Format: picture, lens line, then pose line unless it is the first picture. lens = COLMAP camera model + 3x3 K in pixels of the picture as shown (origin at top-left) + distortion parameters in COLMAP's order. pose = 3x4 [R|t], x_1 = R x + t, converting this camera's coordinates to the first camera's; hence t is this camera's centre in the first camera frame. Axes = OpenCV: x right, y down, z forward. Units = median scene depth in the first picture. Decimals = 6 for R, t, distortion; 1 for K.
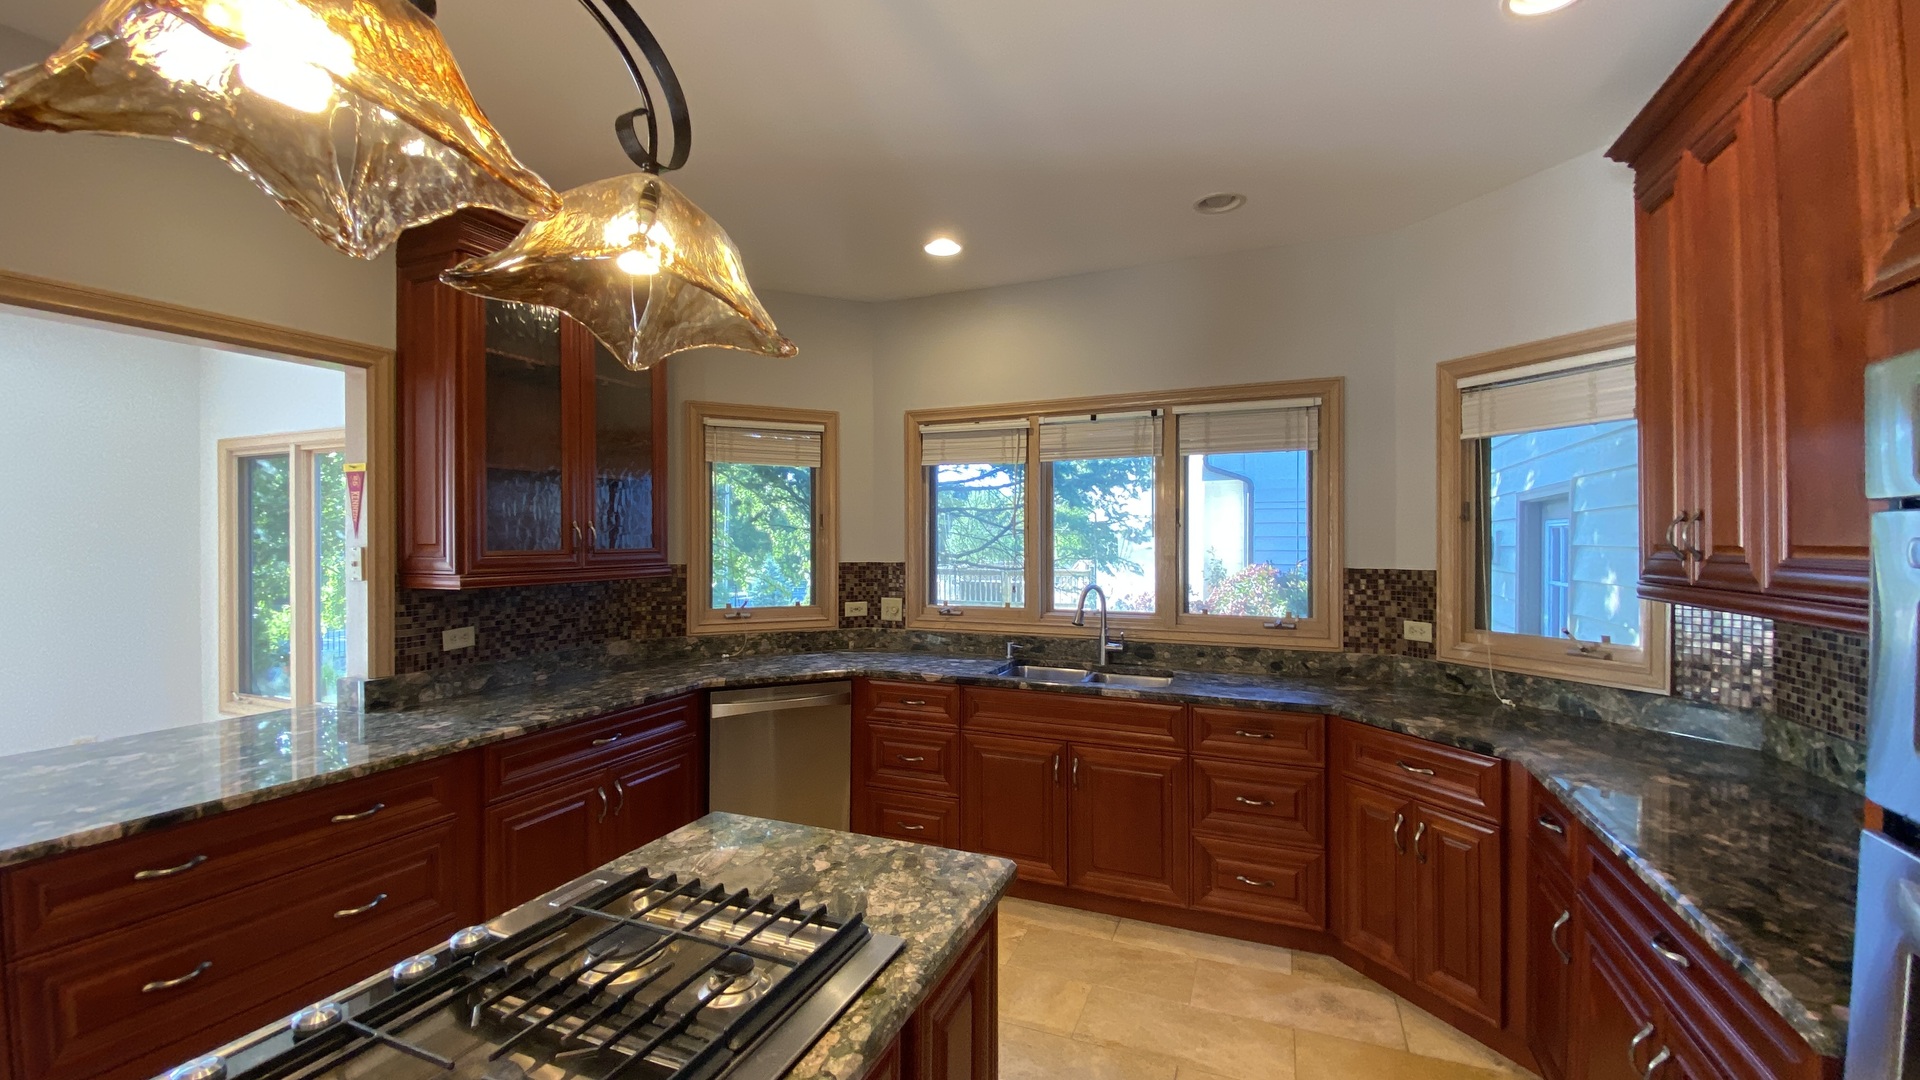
lens RADIAL K [[774.8, 0, 957.1], [0, 774.8, 541.9], [0, 0, 1]] dist [0.057792, -0.051101]
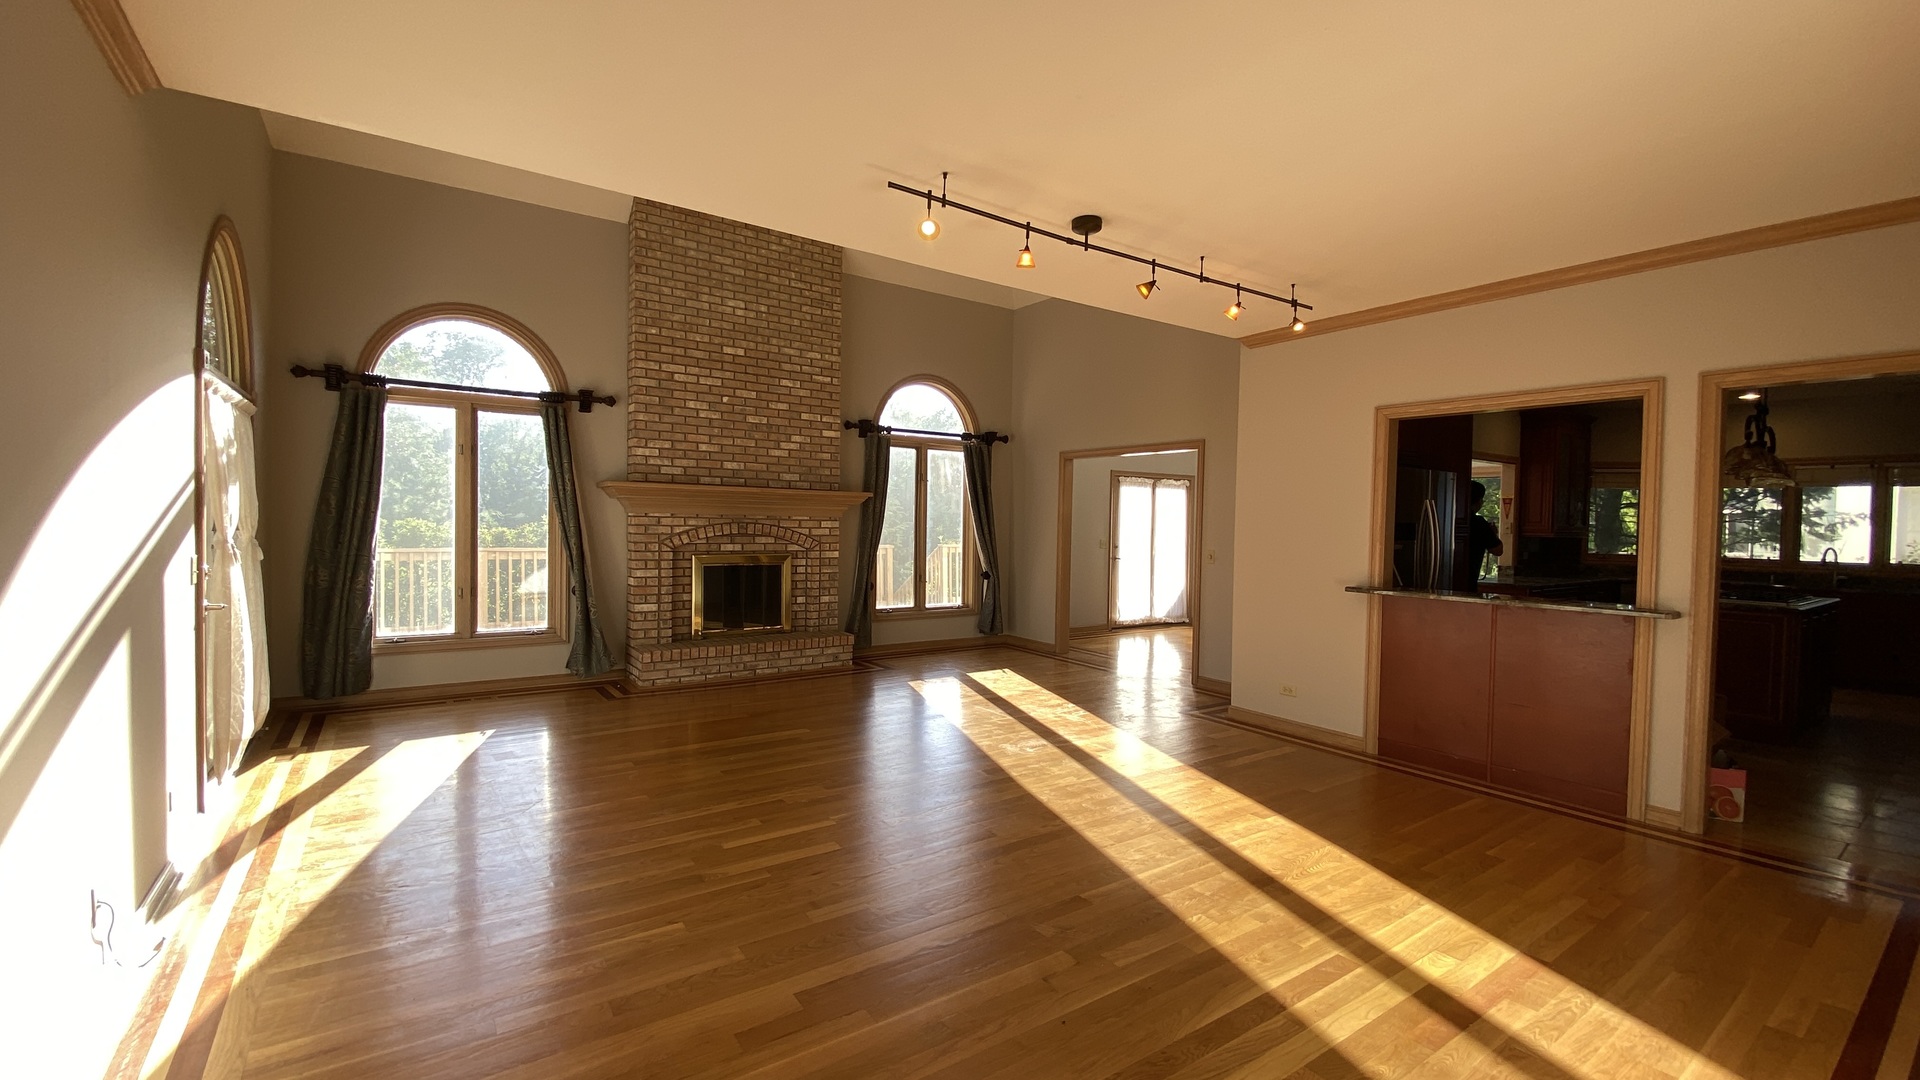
lens RADIAL K [[774.8, 0, 957.1], [0, 774.8, 541.9], [0, 0, 1]] dist [0.057792, -0.051101]
pose [[0.847413, 0.033008, -0.529907, -0.755345], [-0.024559, 0.999434, 0.022980, 0.046209], [0.530366, -0.006459, 0.847744, -2.098347]]
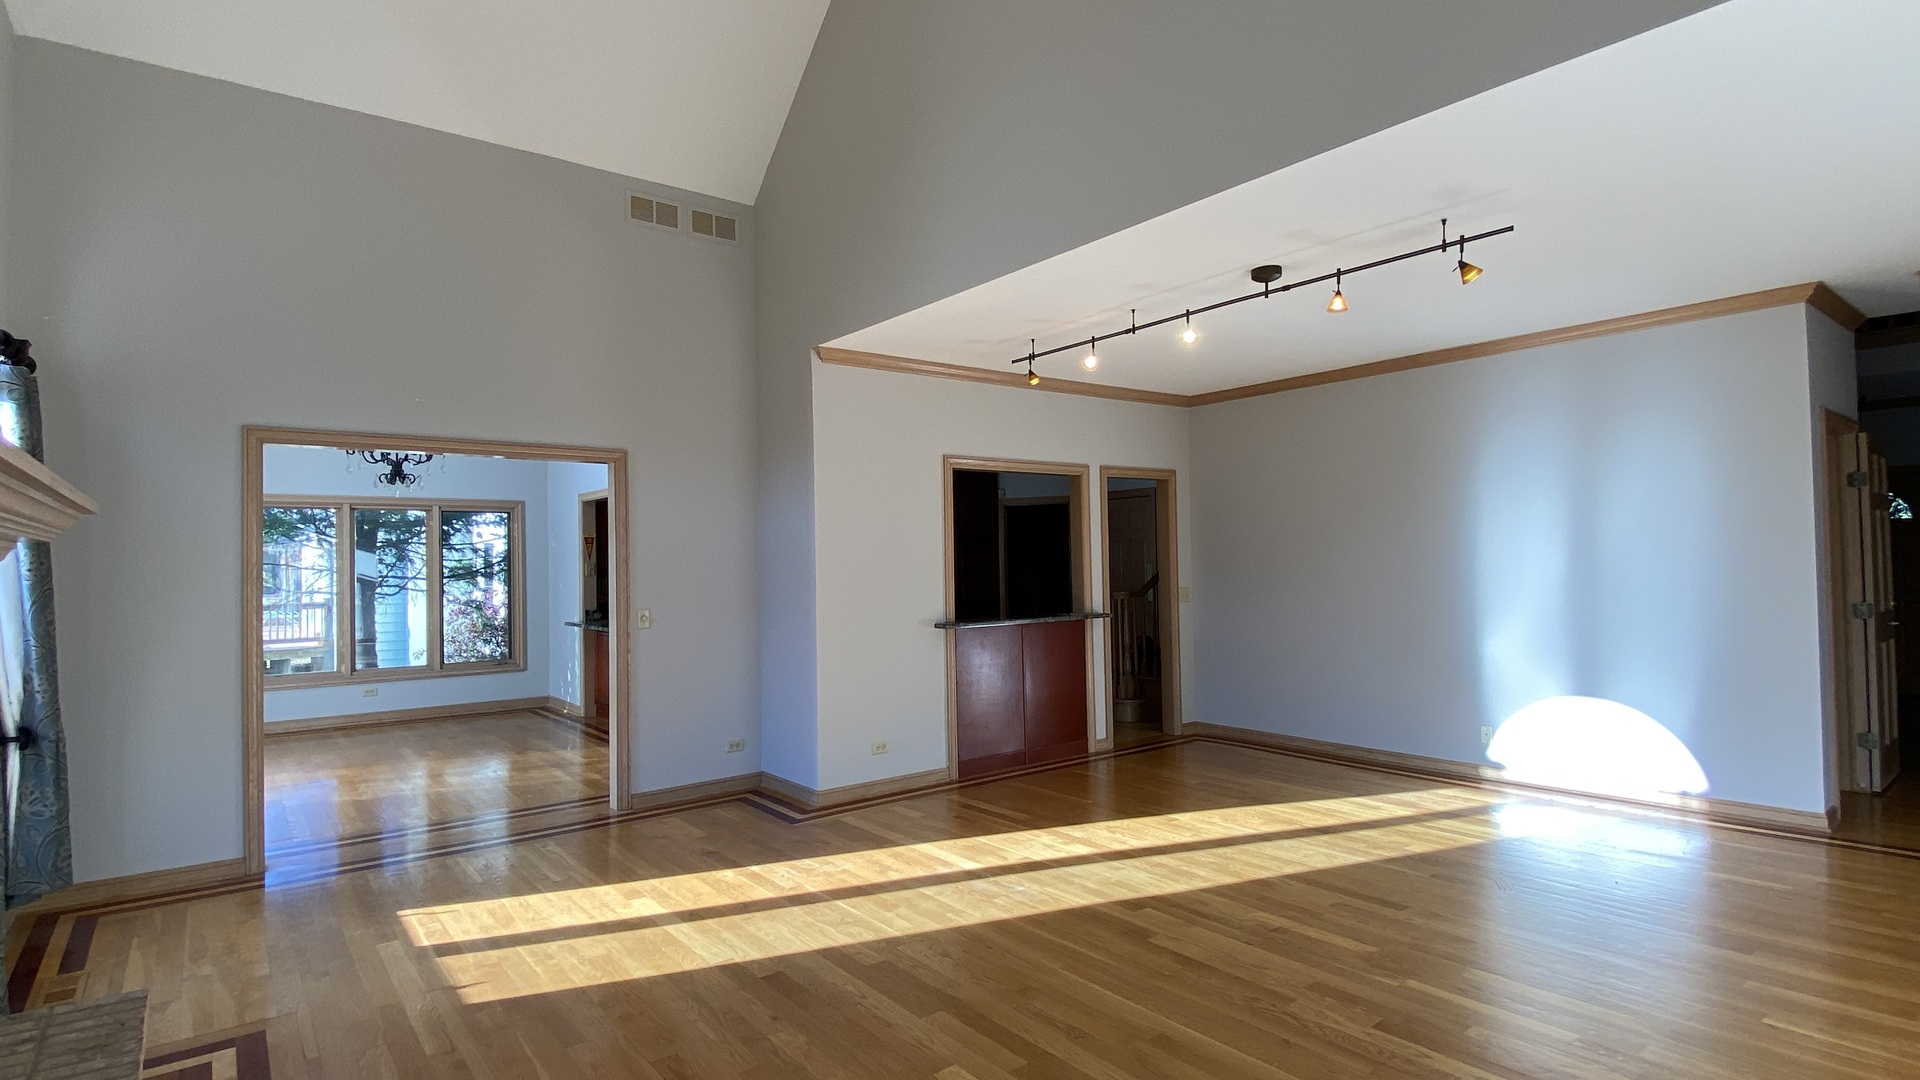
lens RADIAL K [[945.7, 0, 938.8], [0, 945.7, 542.0], [0, 0, 1]] dist [0.028793, -0.000068]
pose [[0.498381, 0.010531, 0.866894, -2.442676], [0.020584, 0.999501, -0.023976, 0.028705], [-0.866714, 0.029794, 0.497915, -1.402007]]
